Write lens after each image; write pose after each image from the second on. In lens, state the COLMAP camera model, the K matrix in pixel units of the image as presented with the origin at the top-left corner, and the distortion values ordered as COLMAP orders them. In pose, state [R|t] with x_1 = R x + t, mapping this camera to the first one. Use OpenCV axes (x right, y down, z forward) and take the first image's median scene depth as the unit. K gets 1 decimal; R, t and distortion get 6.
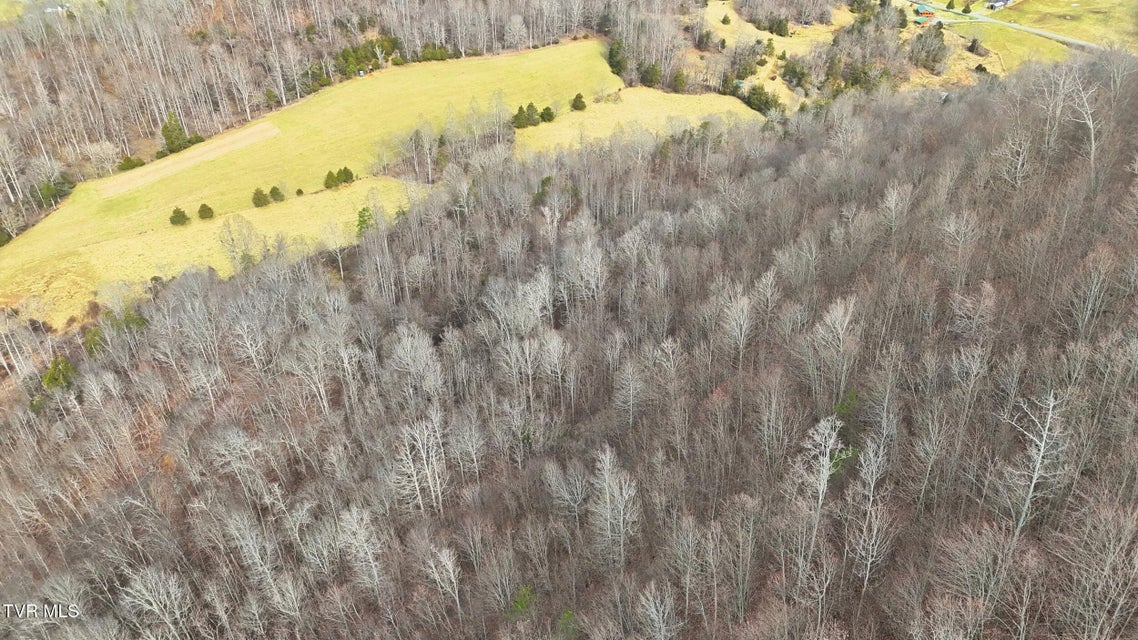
lens RADIAL K [[854.1, 0, 573.3], [0, 854.1, 314.0], [0, 0, 1]] dist [0.084564, -0.094686]
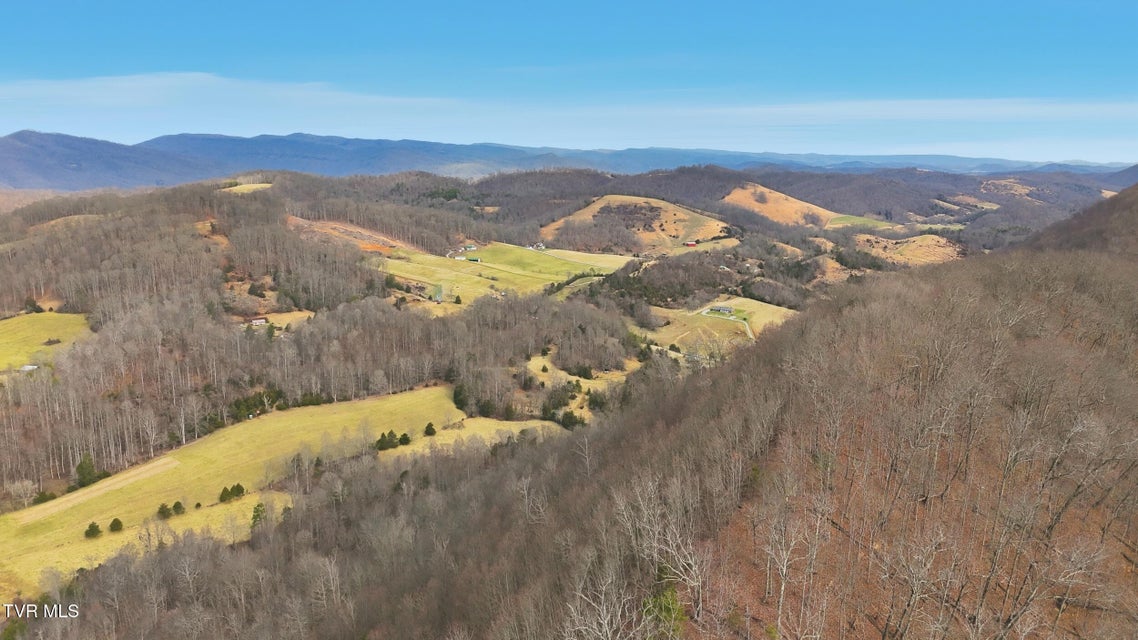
lens RADIAL K [[854.1, 0, 573.3], [0, 854.1, 314.0], [0, 0, 1]] dist [0.084564, -0.094686]
pose [[0.985521, -0.027444, 0.167315, 0.007674], [0.093324, 0.911681, -0.400160, 0.122325], [-0.141556, 0.409981, 0.901042, -0.237441]]
